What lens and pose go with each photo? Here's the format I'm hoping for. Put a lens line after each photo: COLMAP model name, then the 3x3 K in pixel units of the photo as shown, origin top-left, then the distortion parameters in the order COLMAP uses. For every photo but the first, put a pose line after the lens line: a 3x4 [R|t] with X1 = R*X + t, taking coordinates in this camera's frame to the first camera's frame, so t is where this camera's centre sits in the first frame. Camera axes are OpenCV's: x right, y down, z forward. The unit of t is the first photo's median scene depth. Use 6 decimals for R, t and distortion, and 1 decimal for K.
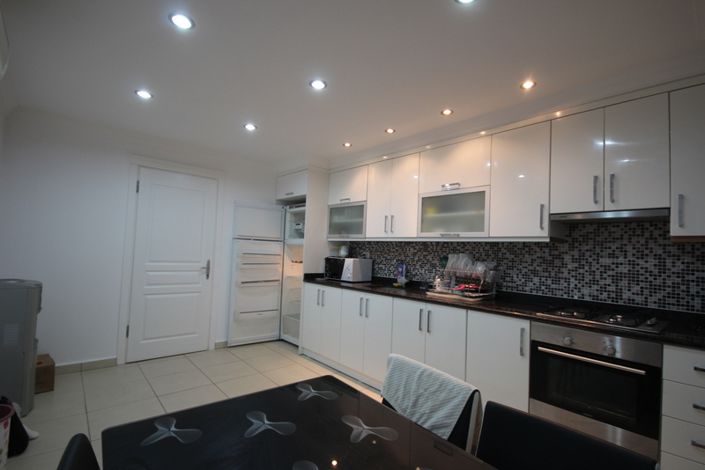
lens RADIAL K [[330.7, 0, 352.5], [0, 330.7, 235.0], [0, 0, 1]] dist [0.001222, -0.000153]
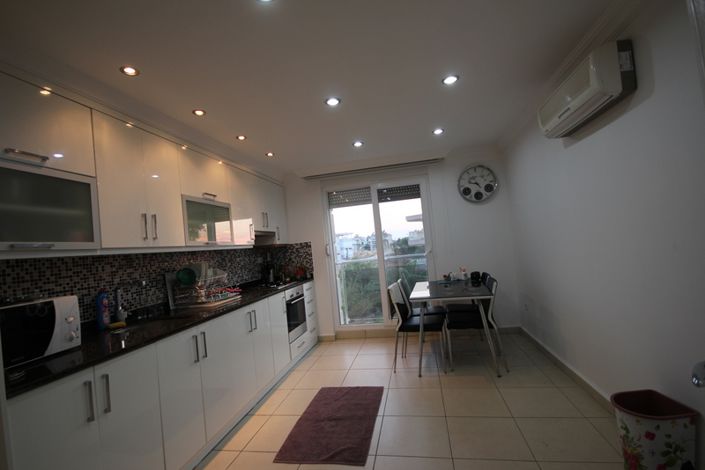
lens RADIAL K [[330.7, 0, 352.5], [0, 330.7, 235.0], [0, 0, 1]] dist [0.001222, -0.000153]
pose [[-0.611273, 0.039922, 0.790412, -0.660346], [0.024832, 0.999203, -0.031263, 0.013202], [-0.791030, 0.000517, -0.611777, 1.084967]]
